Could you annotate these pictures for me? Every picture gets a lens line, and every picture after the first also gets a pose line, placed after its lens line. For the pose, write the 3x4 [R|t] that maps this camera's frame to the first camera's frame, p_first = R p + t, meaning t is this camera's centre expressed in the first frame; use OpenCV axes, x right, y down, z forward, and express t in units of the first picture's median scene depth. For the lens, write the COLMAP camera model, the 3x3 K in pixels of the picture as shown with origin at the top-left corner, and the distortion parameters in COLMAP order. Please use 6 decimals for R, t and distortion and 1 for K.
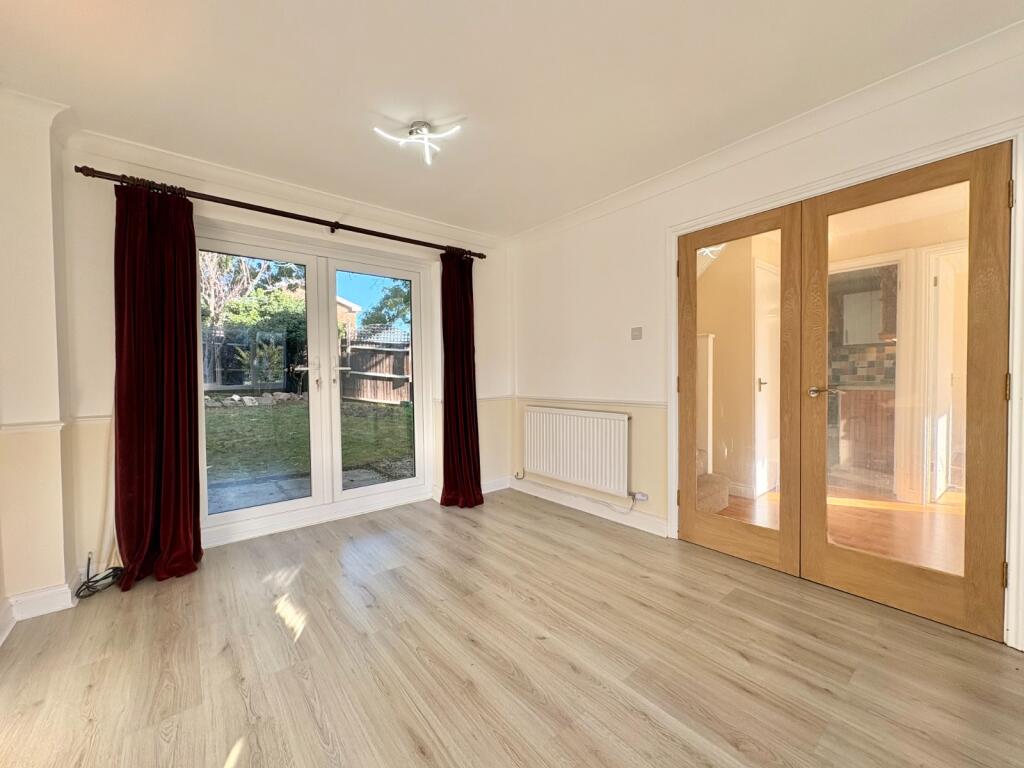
lens RADIAL K [[405.9, 0, 512.0], [0, 405.9, 384.0], [0, 0, 1]] dist [0.002181, -0.000222]
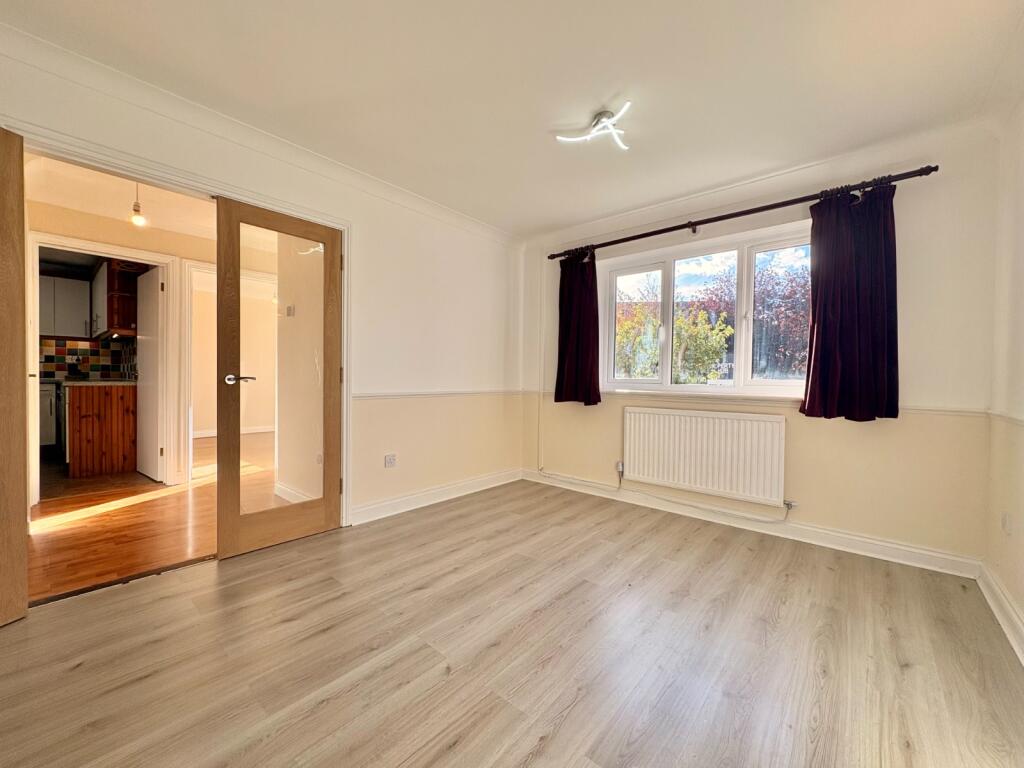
lens RADIAL K [[405.9, 0, 512.0], [0, 405.9, 384.0], [0, 0, 1]] dist [0.002181, -0.000222]
pose [[-0.156203, -0.010338, 0.987671, -0.551575], [0.014060, 0.999821, 0.012689, 0.031929], [-0.987625, 0.015869, -0.156029, 0.538940]]
